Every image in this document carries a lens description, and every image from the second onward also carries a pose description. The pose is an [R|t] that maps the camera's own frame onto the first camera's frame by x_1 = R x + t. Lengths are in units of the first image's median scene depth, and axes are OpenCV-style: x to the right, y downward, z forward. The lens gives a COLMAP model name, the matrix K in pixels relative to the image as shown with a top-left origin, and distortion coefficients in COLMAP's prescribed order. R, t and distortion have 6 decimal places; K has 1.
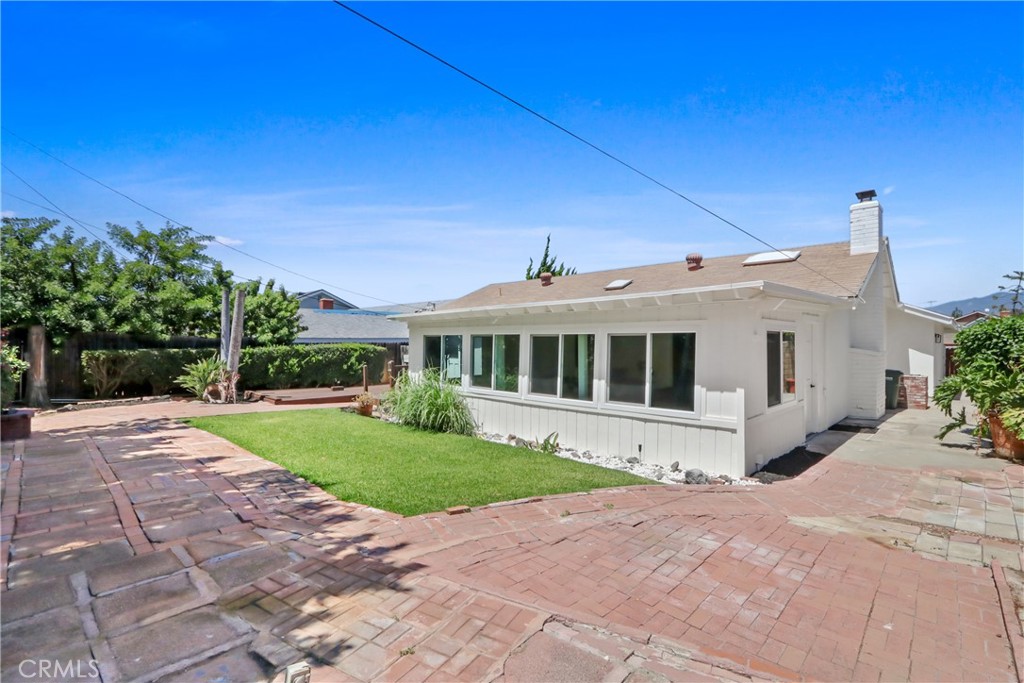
lens RADIAL K [[500.1, 0, 468.4], [0, 500.1, 341.1], [0, 0, 1]] dist [-0.037399, 0.000280]
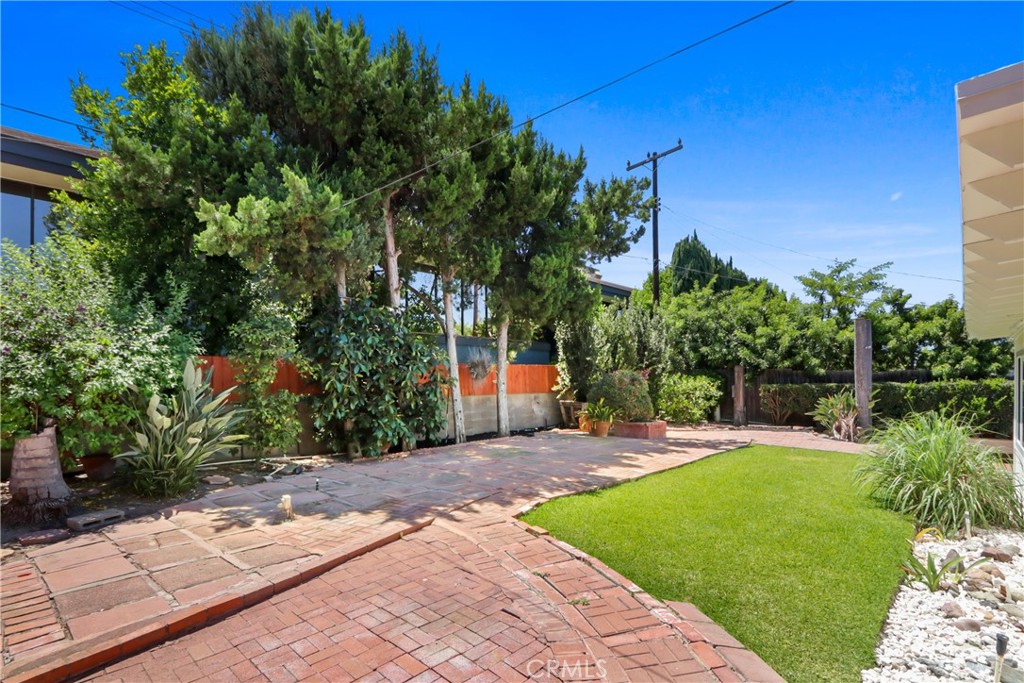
lens RADIAL K [[472.1, 0, 523.6], [0, 472.1, 351.0], [0, 0, 1]] dist [-0.014532, 0.000791]
pose [[0.067776, -0.061794, -0.995785, 0.603239], [0.003983, 0.998089, -0.061666, 0.013599], [0.997693, 0.000213, 0.067893, 0.552370]]
